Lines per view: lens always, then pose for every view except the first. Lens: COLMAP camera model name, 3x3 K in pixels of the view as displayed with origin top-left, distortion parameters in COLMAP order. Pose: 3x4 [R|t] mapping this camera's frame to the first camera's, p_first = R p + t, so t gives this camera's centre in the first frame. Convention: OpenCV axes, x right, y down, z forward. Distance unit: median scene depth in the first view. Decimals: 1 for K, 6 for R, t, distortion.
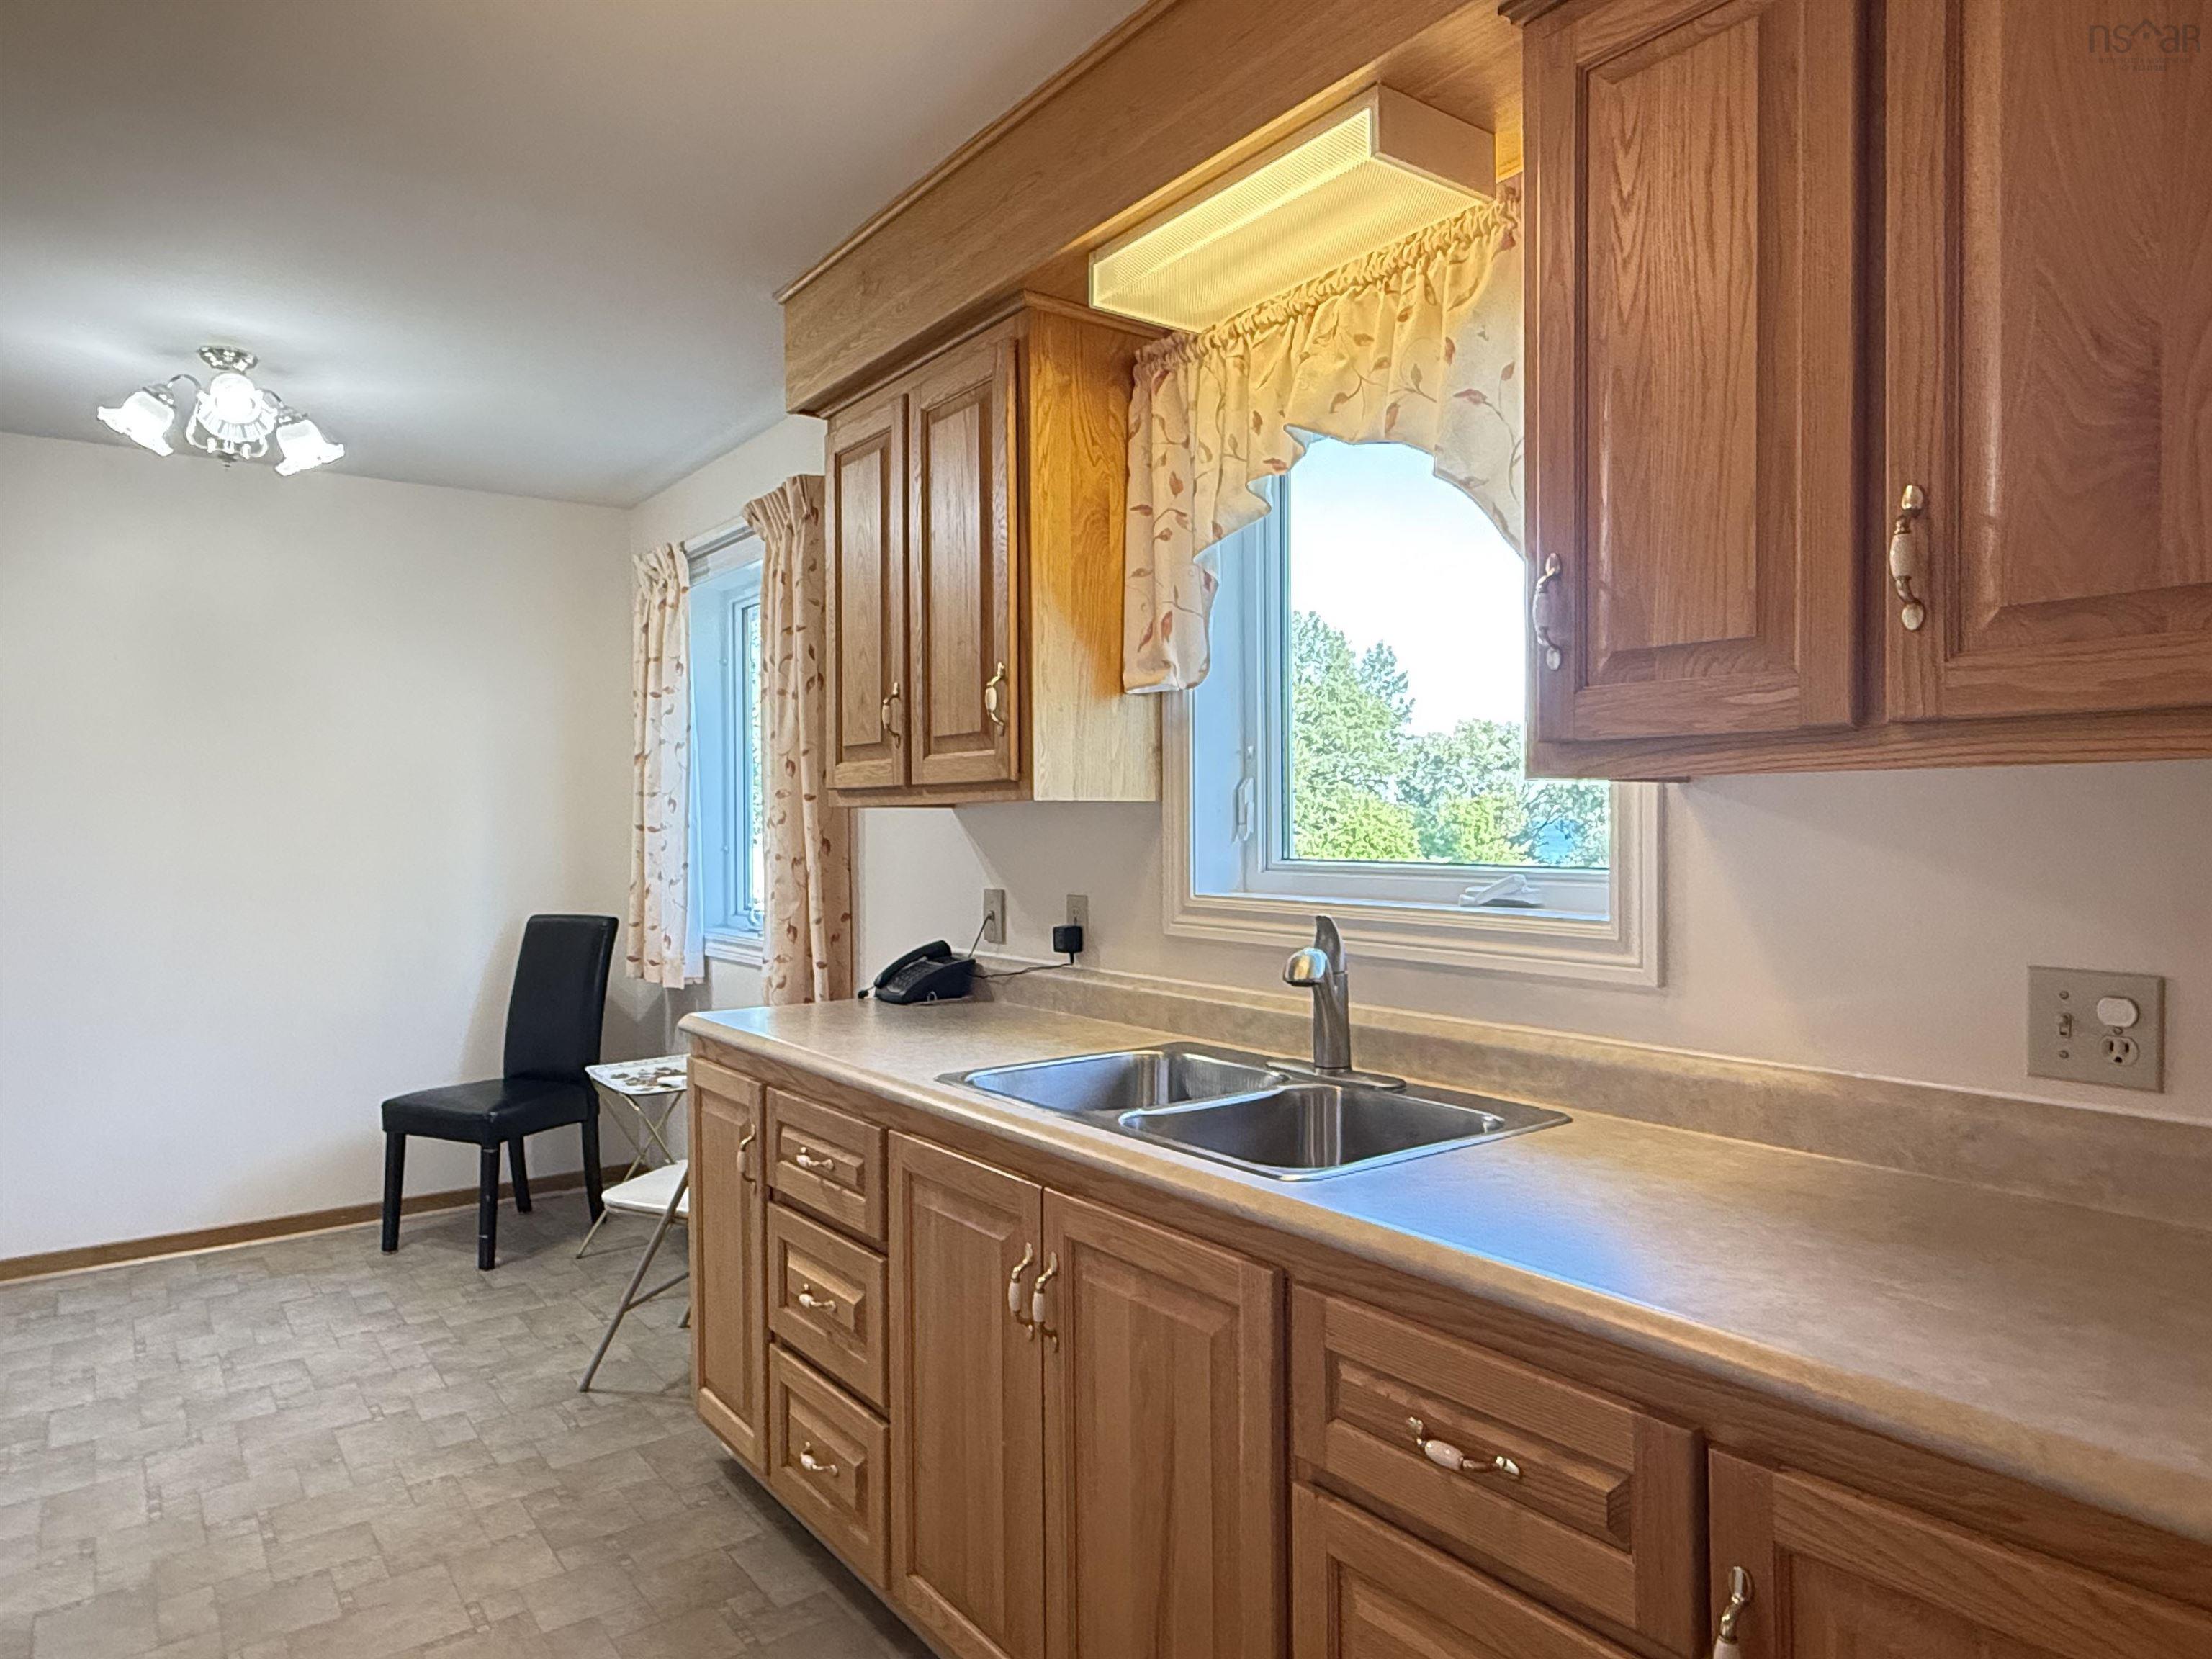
lens RADIAL K [[1376.7, 0, 1098.2], [0, 1376.7, 837.8], [0, 0, 1]] dist [-0.004266, 0.002771]
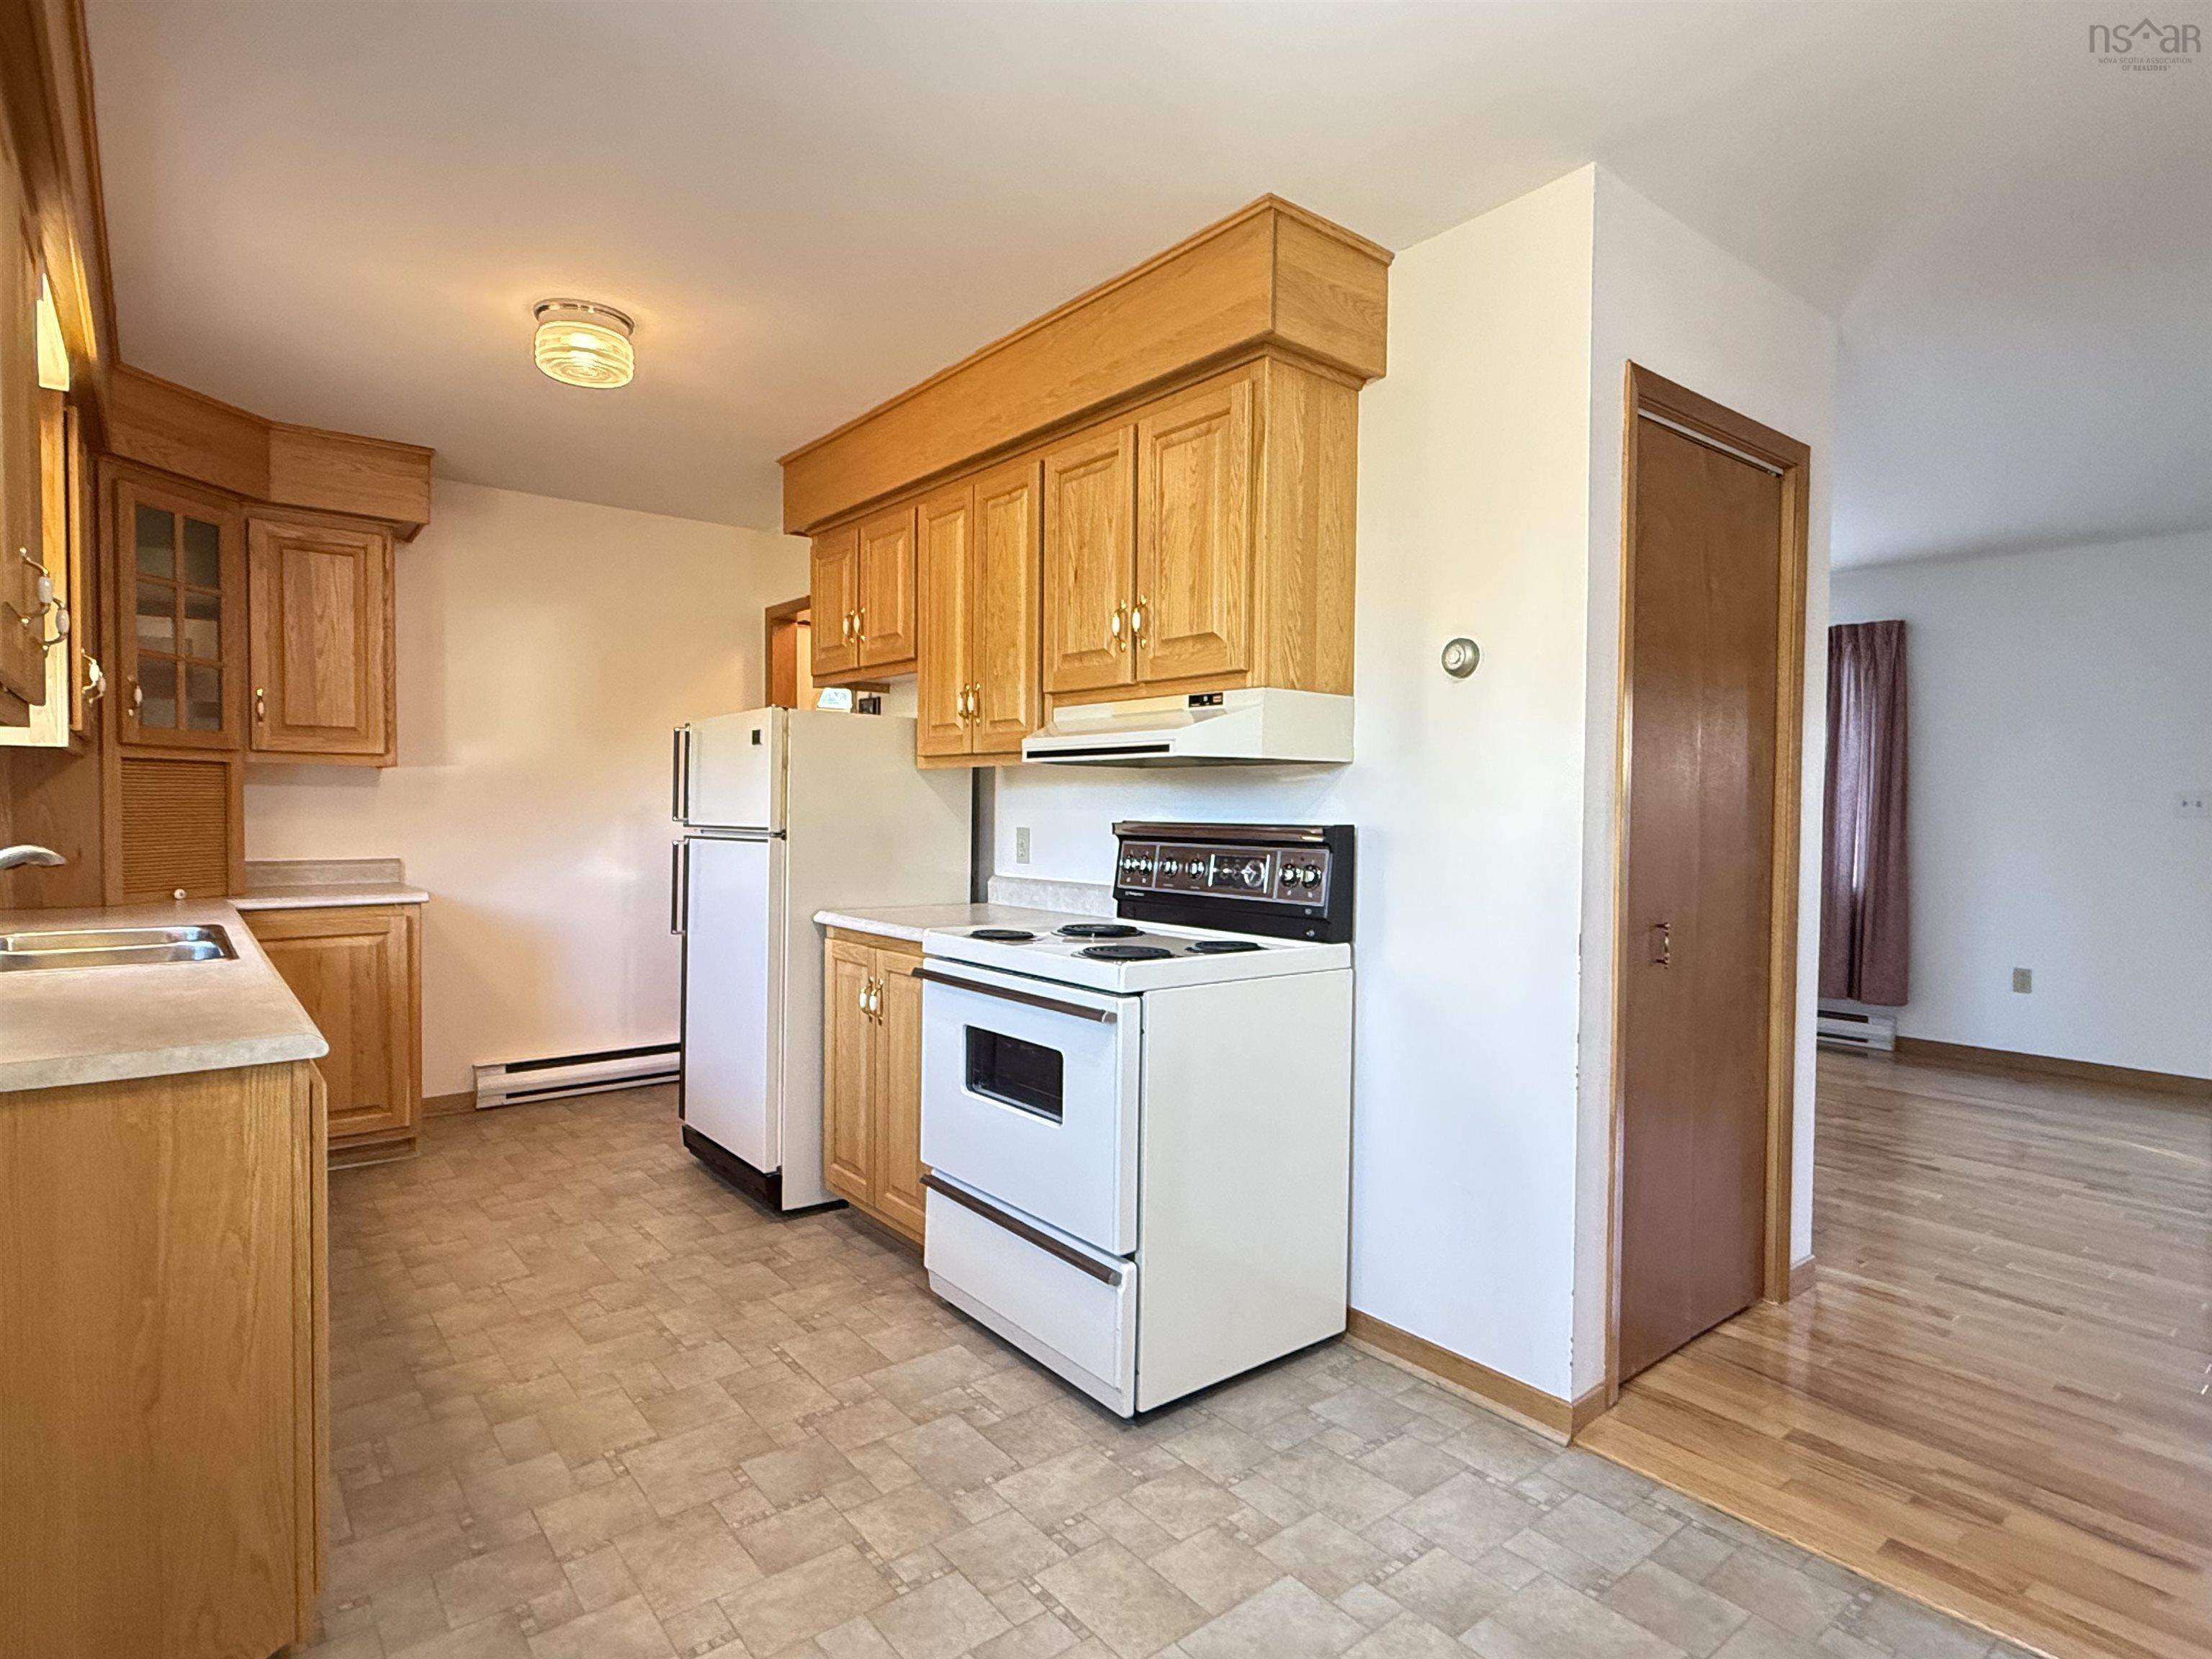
lens RADIAL K [[1162.2, 0, 1109.1], [0, 1162.2, 843.4], [0, 0, 1]] dist [-0.006155, 0.000741]
pose [[-0.998882, 0.001274, -0.047250, -0.786630], [-0.000679, 0.999147, 0.041297, 0.020616], [0.047262, 0.041283, -0.998029, 1.888543]]
